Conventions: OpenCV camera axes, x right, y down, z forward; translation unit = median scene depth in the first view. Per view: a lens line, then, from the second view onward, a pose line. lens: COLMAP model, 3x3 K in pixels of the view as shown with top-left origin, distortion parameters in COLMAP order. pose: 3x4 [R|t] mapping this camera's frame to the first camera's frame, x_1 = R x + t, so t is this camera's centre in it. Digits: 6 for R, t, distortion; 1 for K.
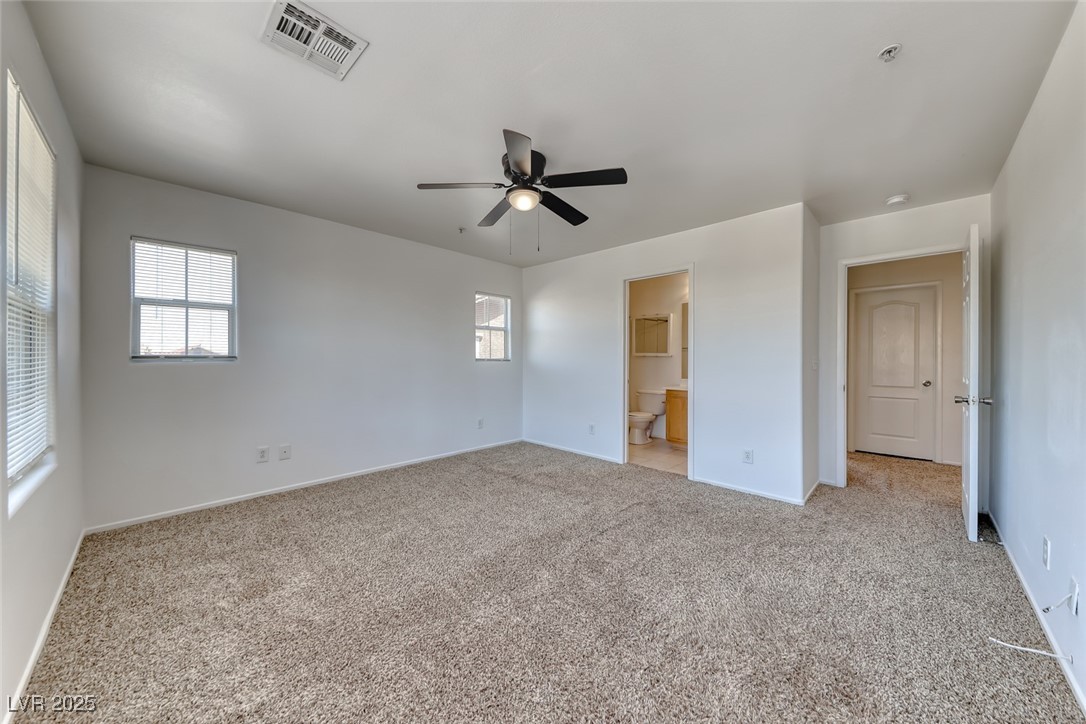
lens RADIAL K [[371.7, 0, 544.5], [0, 371.7, 357.4], [0, 0, 1]] dist [0.005973, -0.002564]
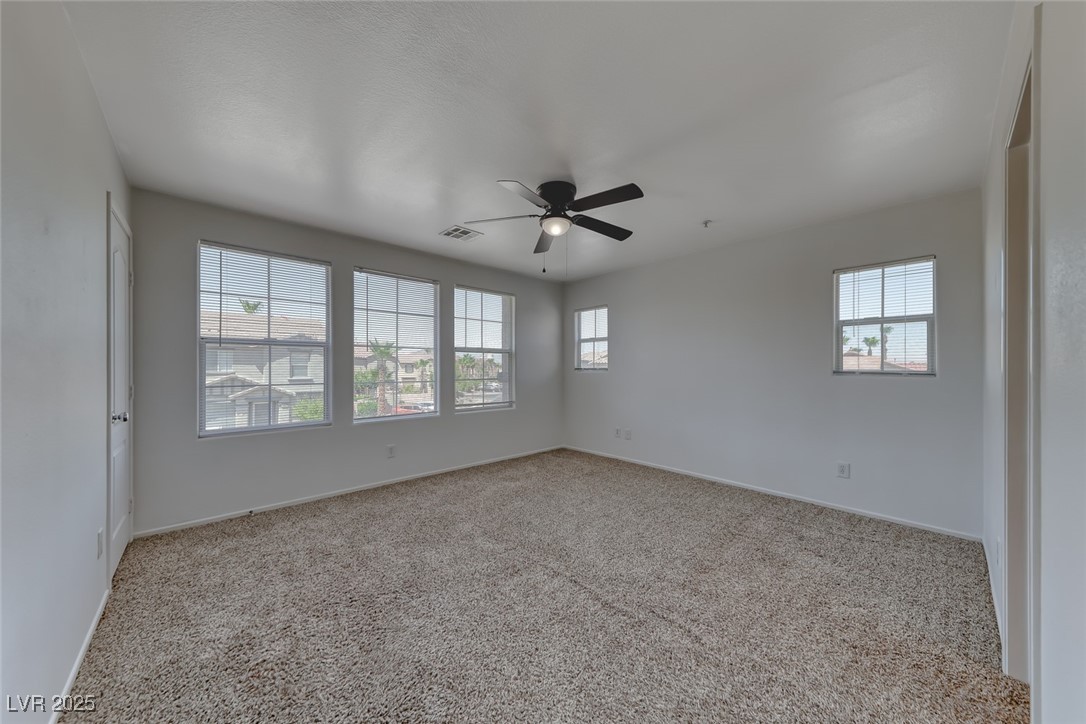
lens RADIAL K [[371.7, 0, 543.6], [0, 371.7, 366.2], [0, 0, 1]] dist [0.005973, -0.002564]
pose [[-0.060068, -0.010360, -0.998141, 0.569220], [-0.008645, 0.999914, -0.009858, 0.005945], [0.998157, 0.008037, -0.060152, 0.571848]]
